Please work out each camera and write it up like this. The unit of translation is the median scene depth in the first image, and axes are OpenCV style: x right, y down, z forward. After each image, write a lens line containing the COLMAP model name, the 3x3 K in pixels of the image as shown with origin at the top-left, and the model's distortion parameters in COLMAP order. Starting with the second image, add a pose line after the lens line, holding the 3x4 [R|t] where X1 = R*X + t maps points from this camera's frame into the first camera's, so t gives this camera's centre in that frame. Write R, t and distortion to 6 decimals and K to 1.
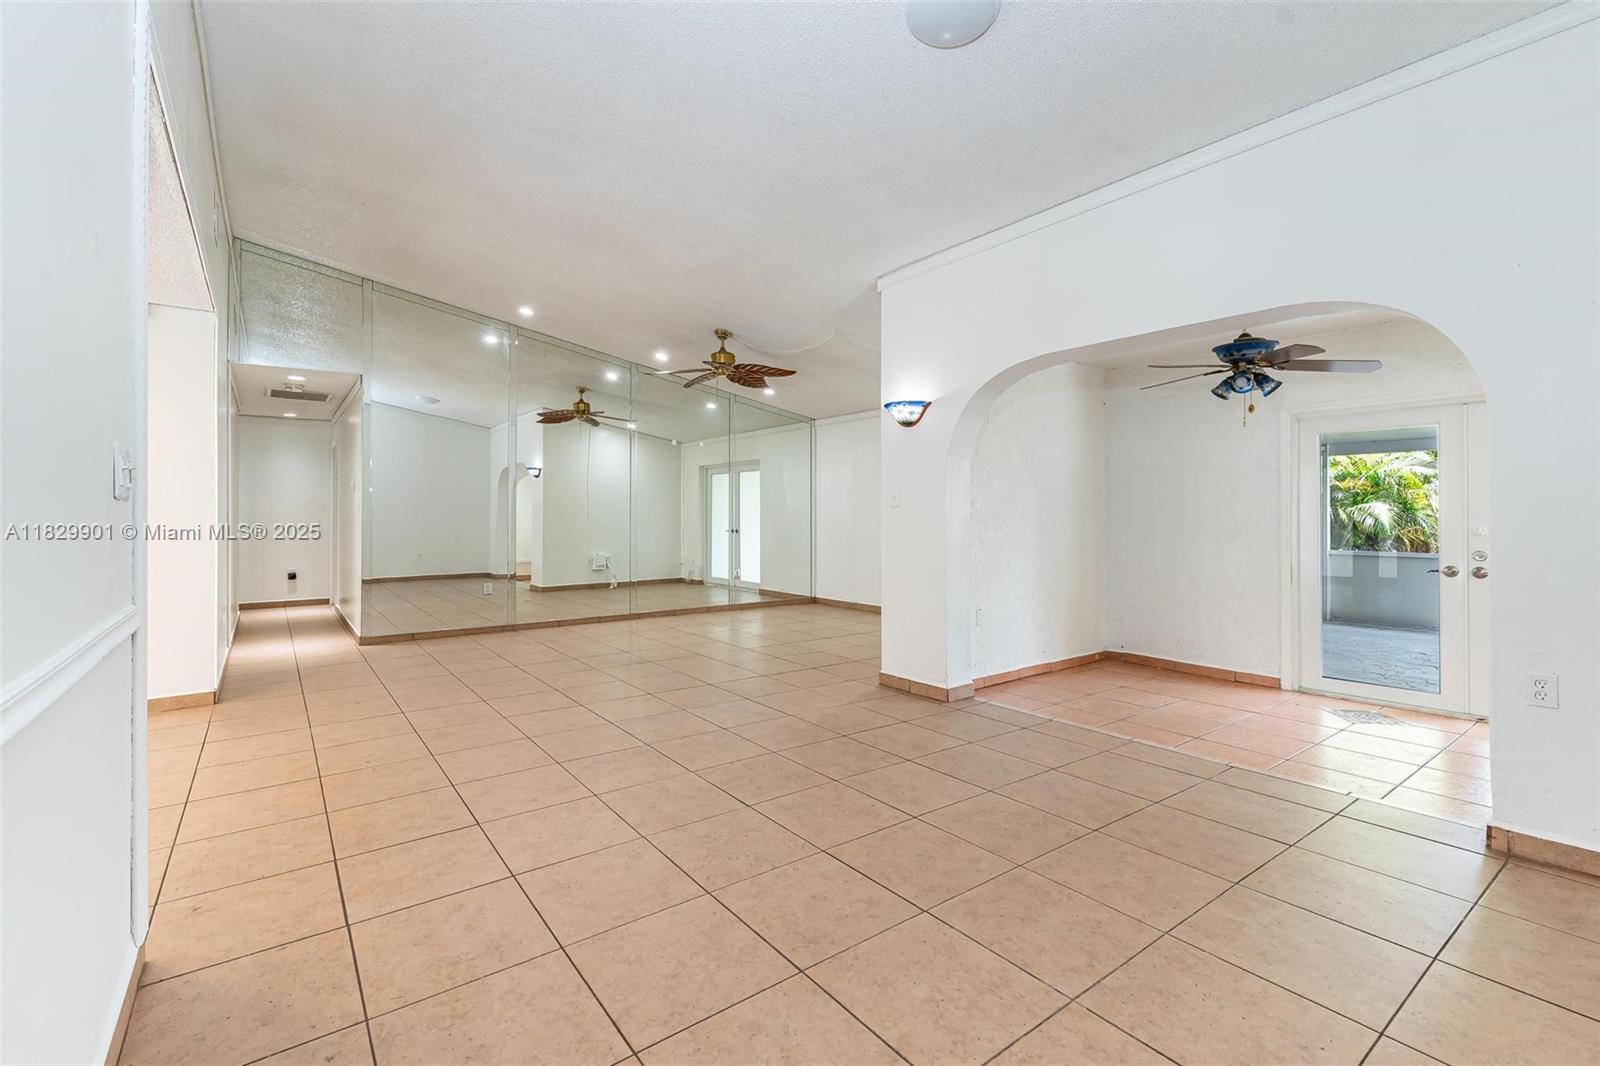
lens RADIAL K [[705.9, 0, 774.4], [0, 705.9, 513.6], [0, 0, 1]] dist [-0.004267, -0.000367]
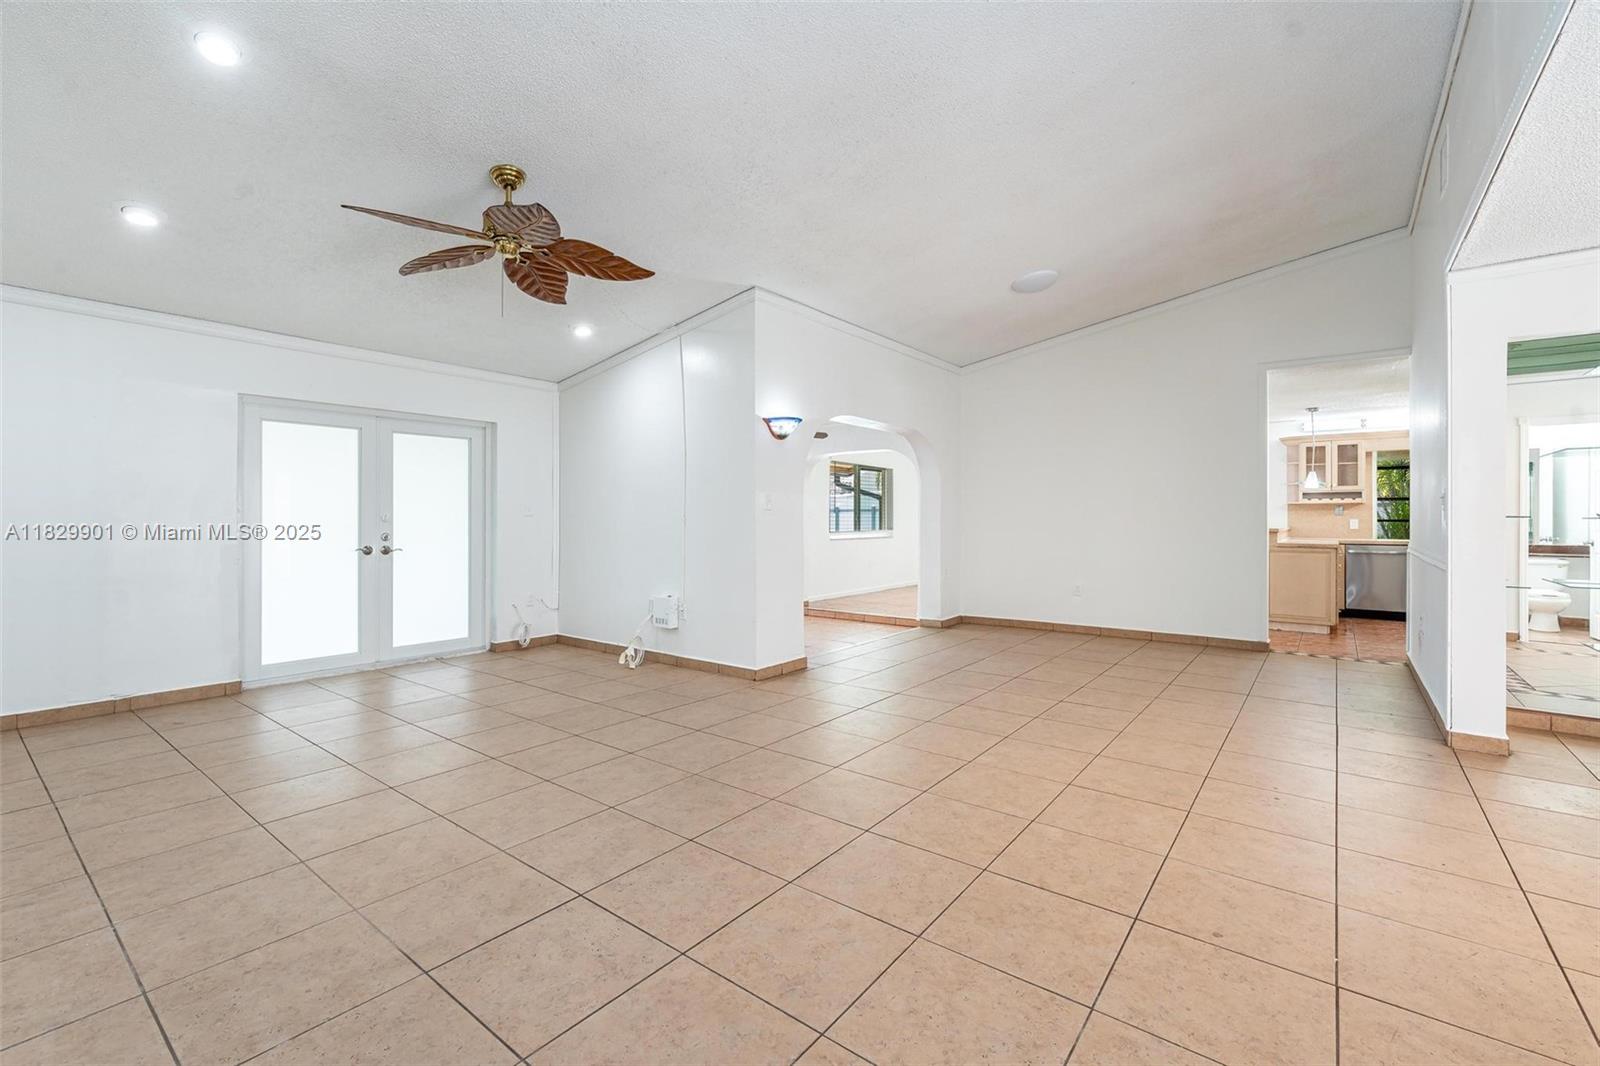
lens RADIAL K [[705.9, 0, 774.4], [0, 705.9, 513.6], [0, 0, 1]] dist [-0.004267, -0.000367]
pose [[-0.259829, 0.002730, 0.965651, -0.668896], [-0.003425, 0.999987, -0.003748, -0.000487], [-0.965649, -0.004281, -0.259816, 0.969269]]
